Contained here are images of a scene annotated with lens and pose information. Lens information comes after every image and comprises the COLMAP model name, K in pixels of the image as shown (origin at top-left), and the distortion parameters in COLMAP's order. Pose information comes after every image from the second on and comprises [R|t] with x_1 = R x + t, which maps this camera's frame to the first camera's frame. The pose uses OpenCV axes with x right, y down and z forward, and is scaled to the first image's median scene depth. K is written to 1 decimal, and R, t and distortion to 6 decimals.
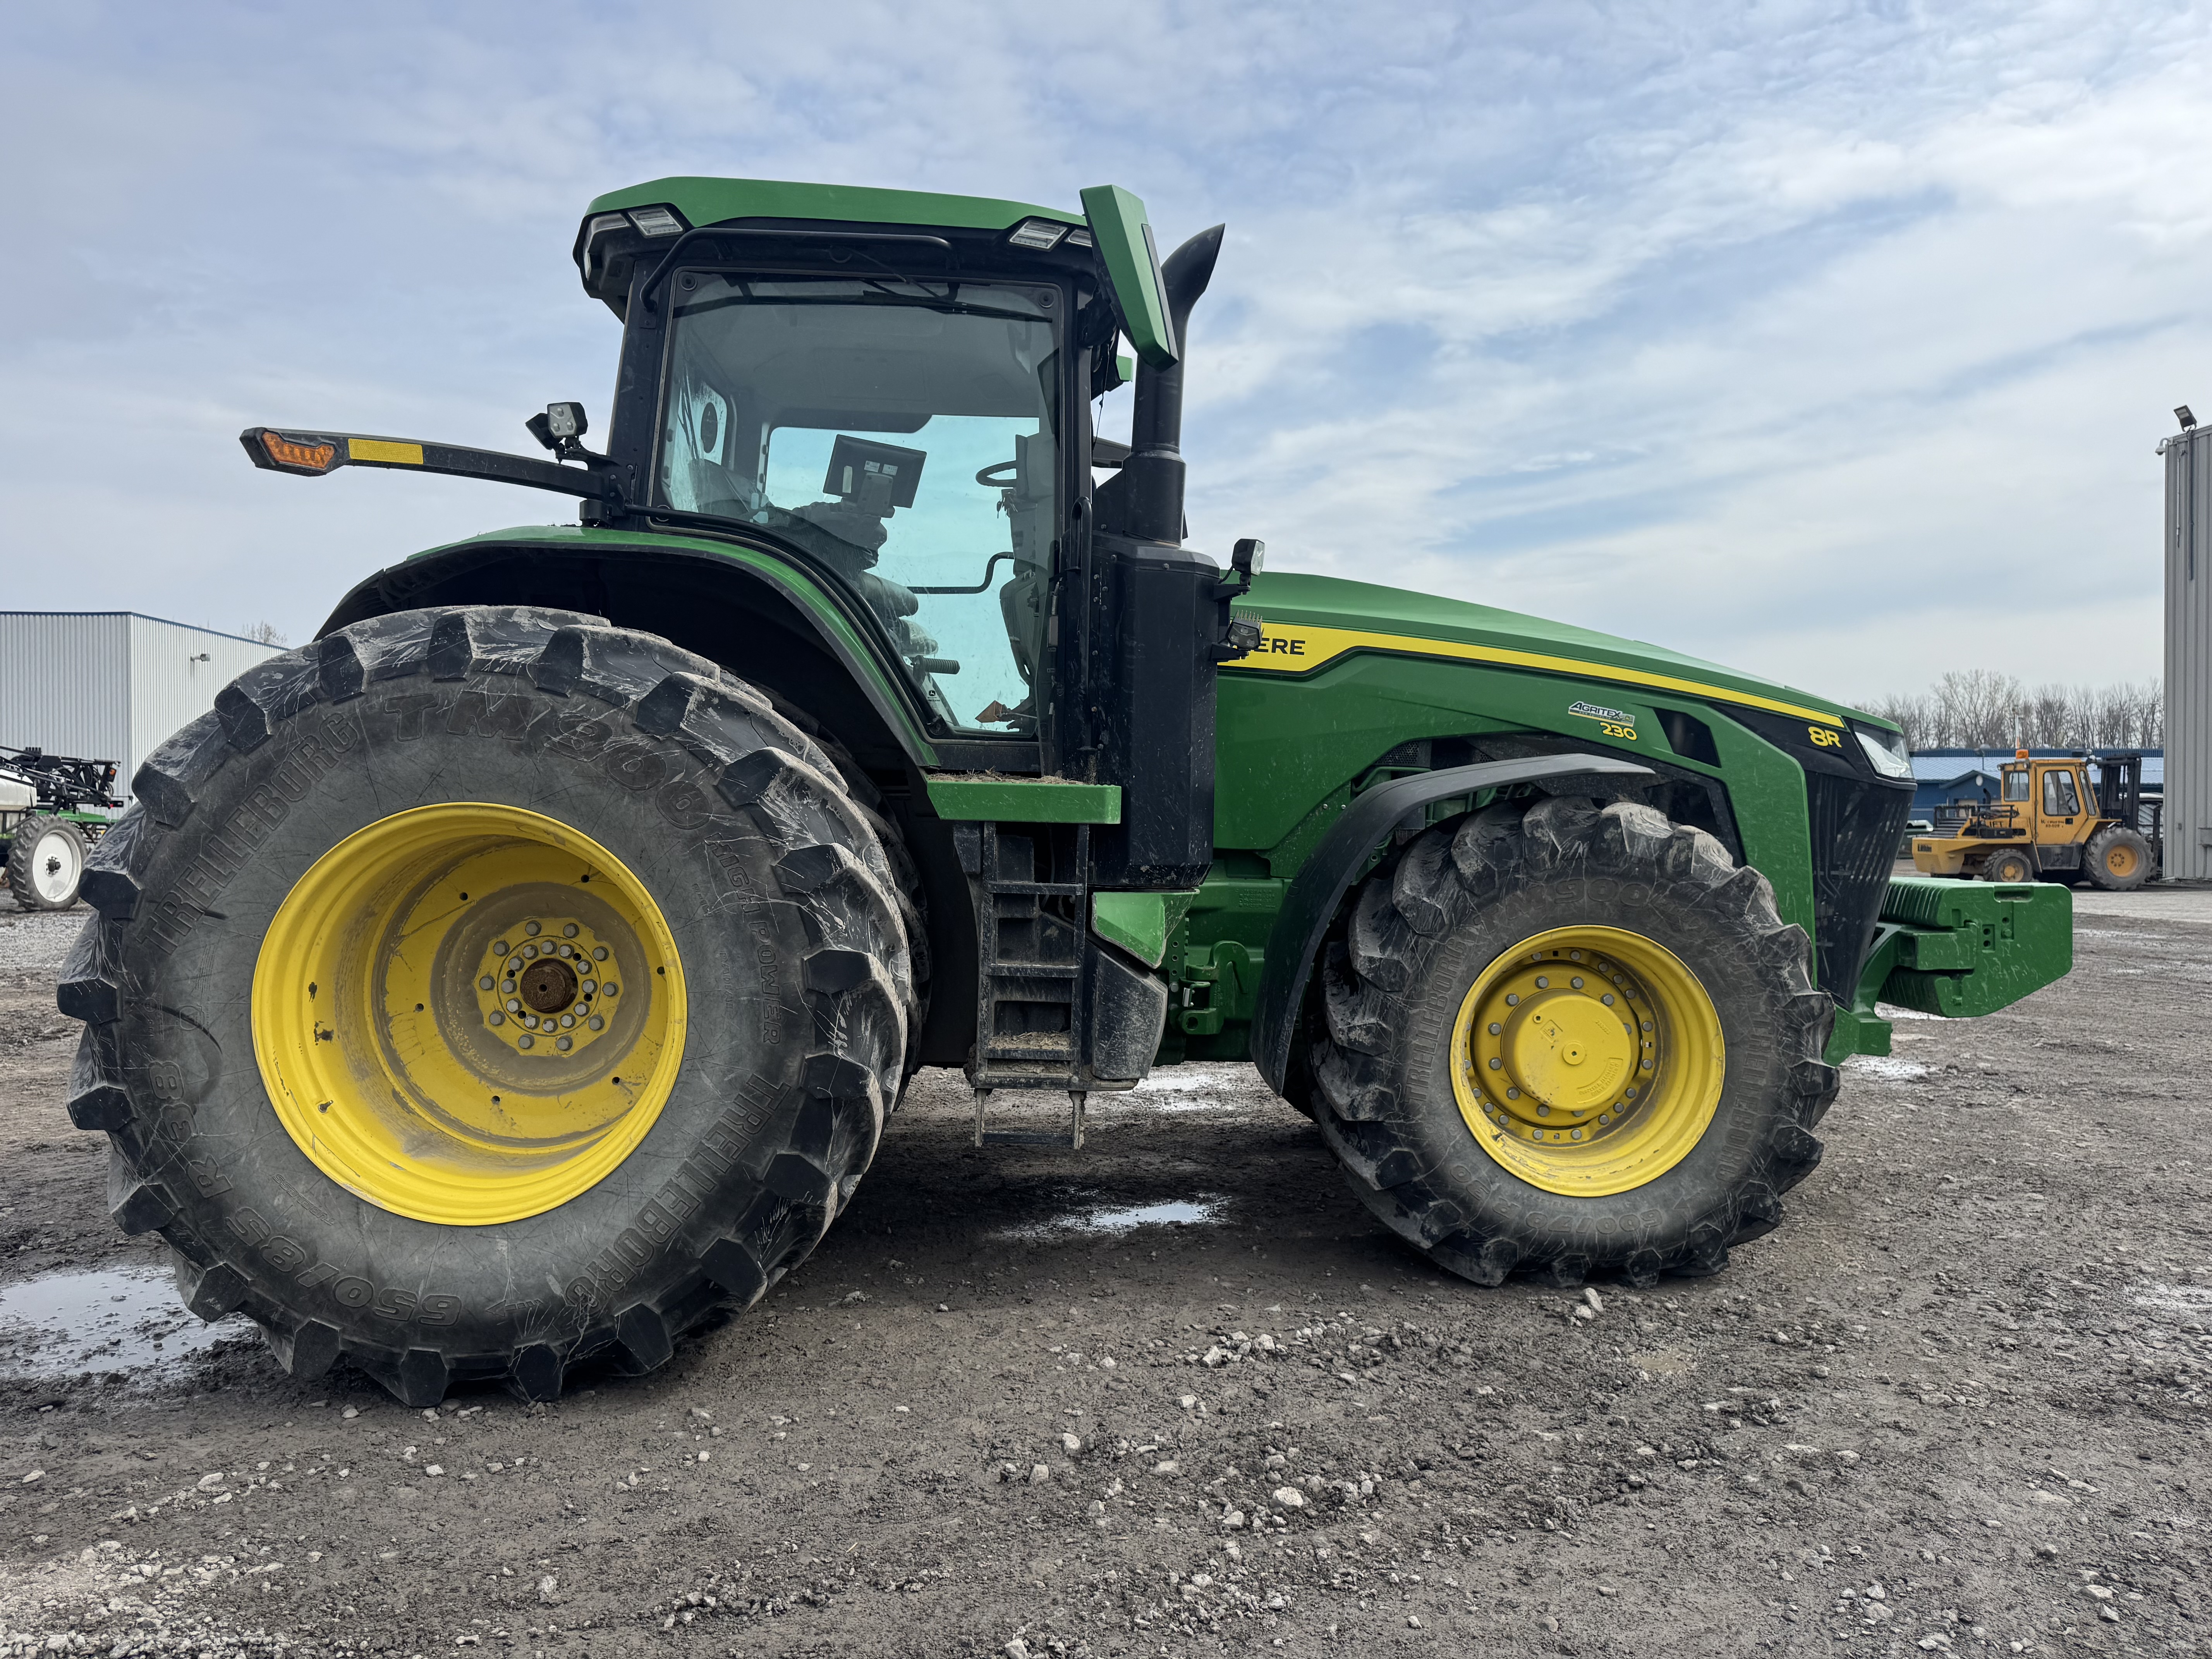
lens RADIAL K [[1518.1, 0, 1106.0], [0, 1518.1, 829.5], [0, 0, 1]] dist [0.107247, -0.215310]
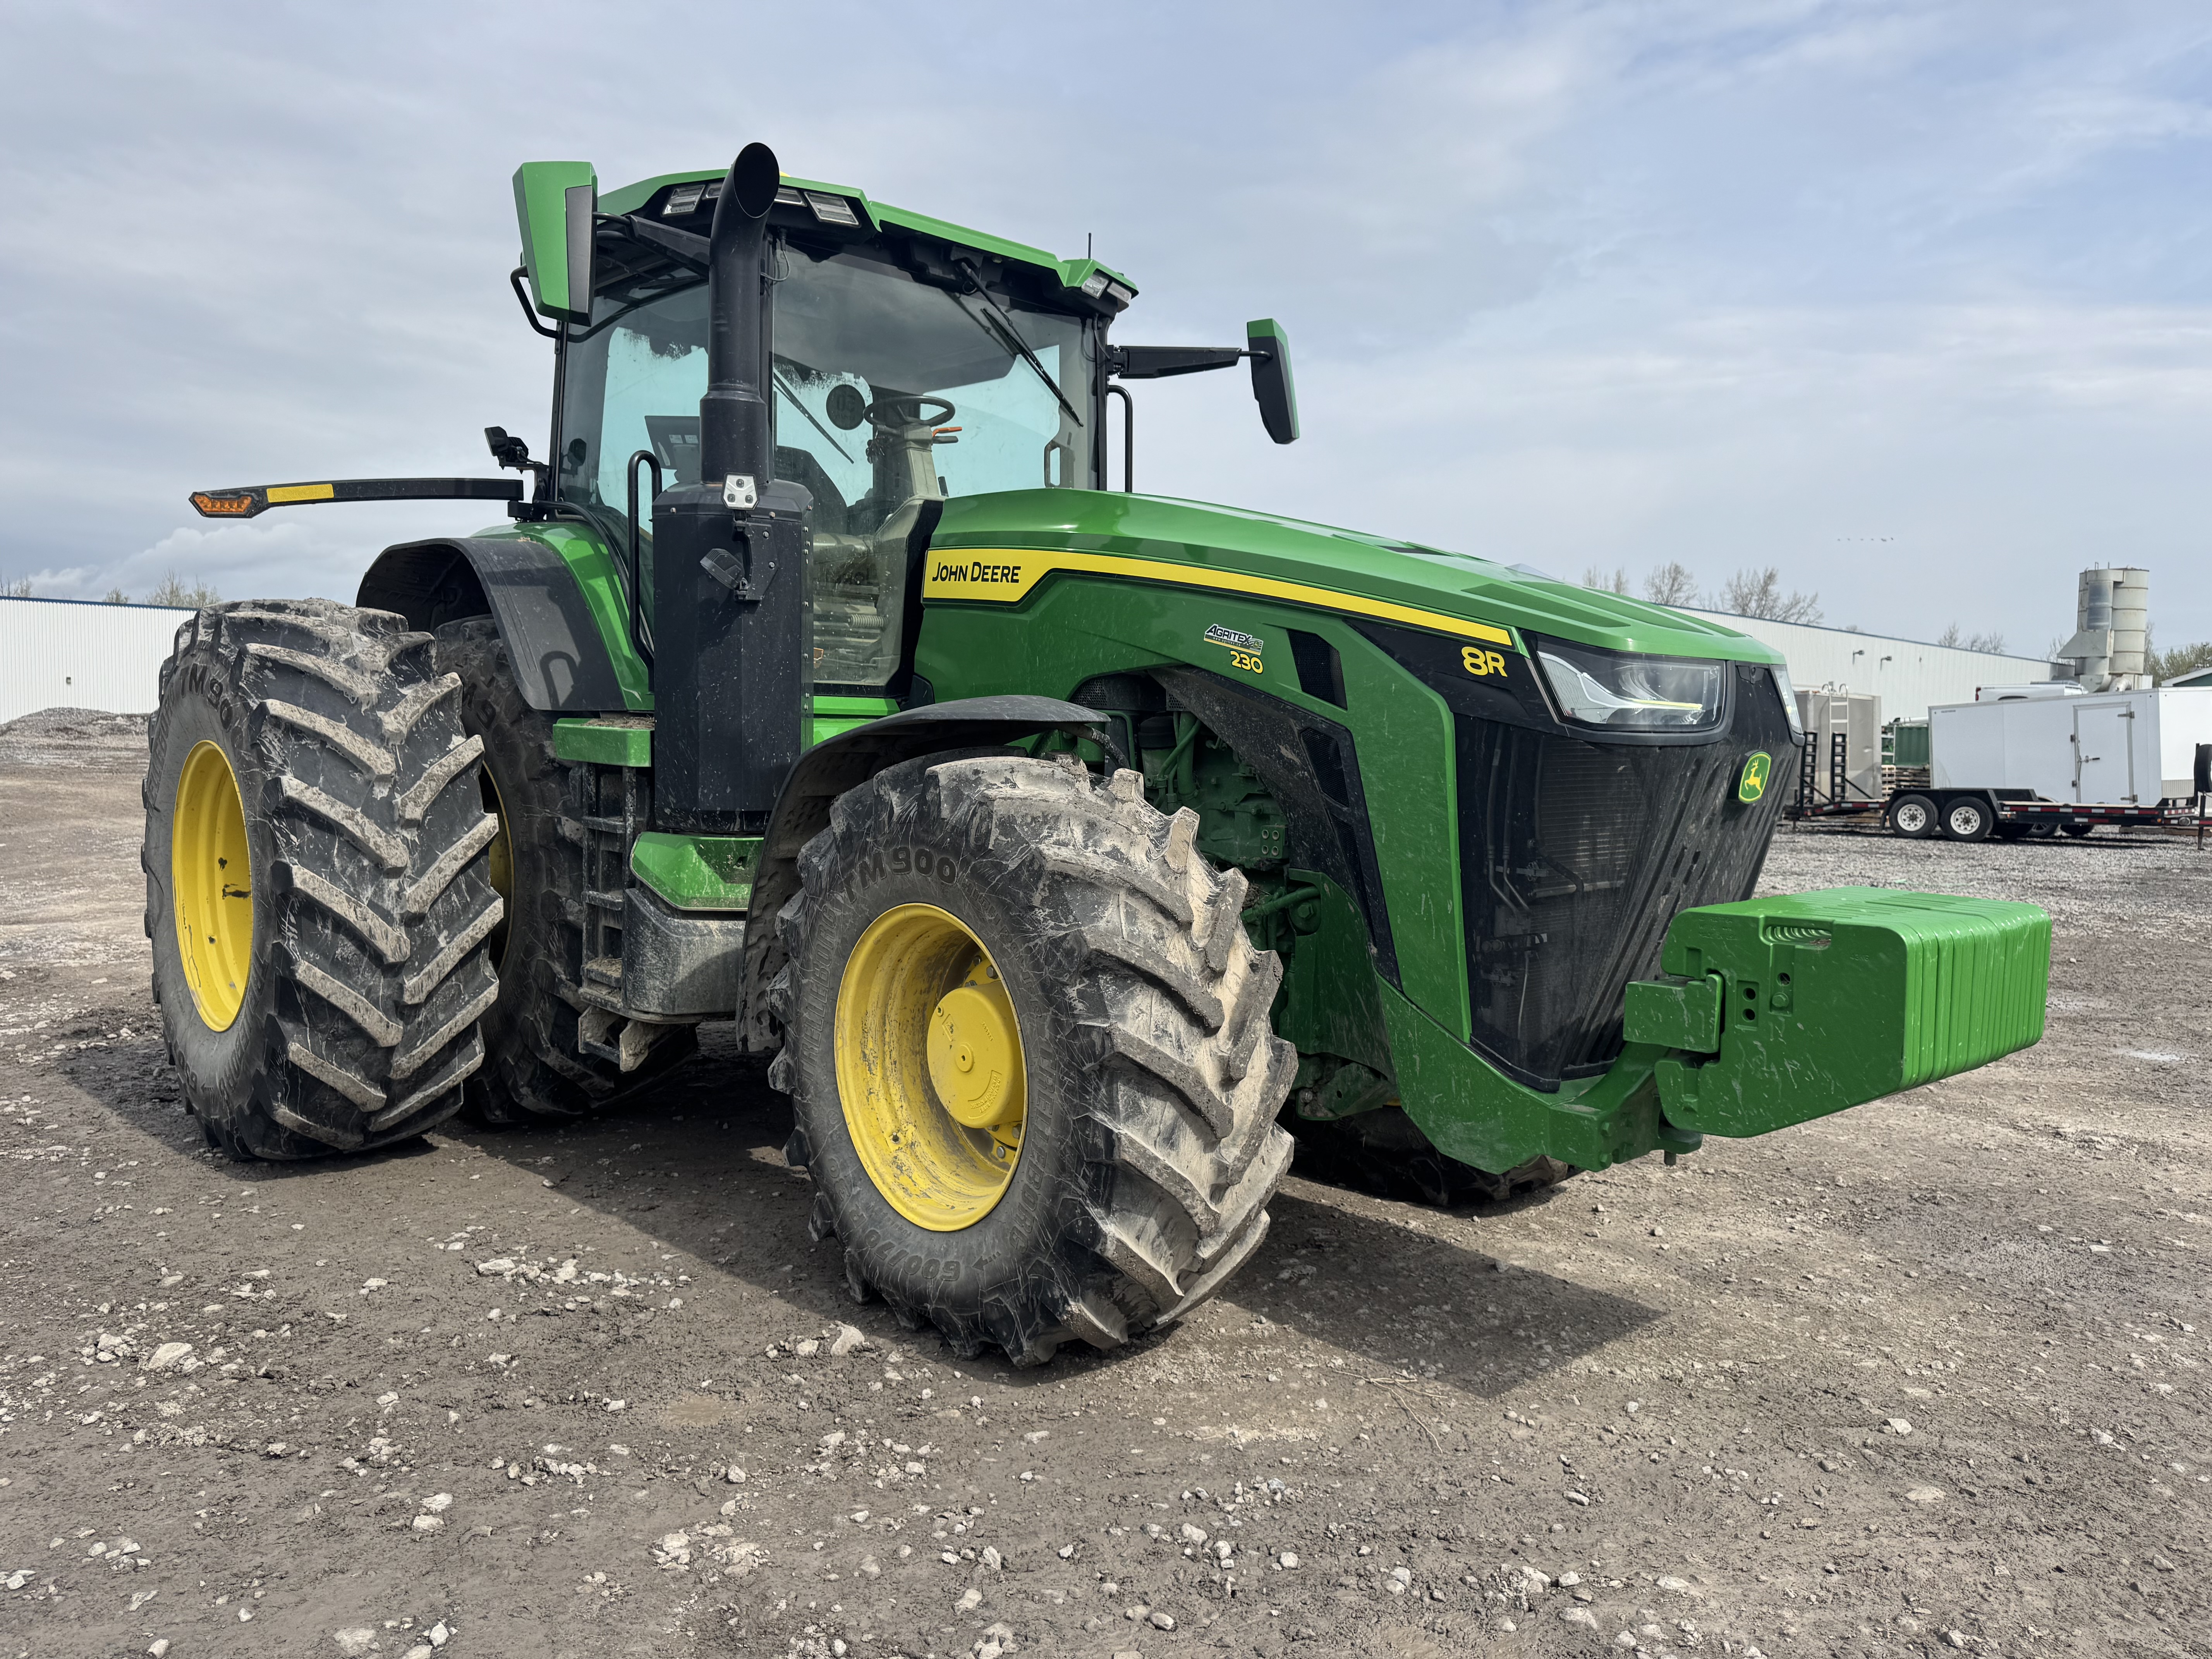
lens RADIAL K [[1518.1, 0, 1106.0], [0, 1518.1, 829.5], [0, 0, 1]] dist [0.107247, -0.215310]
pose [[0.675716, 0.054696, -0.735130, 0.984993], [-0.021513, 0.998282, 0.054501, -0.024662], [0.736848, -0.021012, 0.675732, 0.518570]]
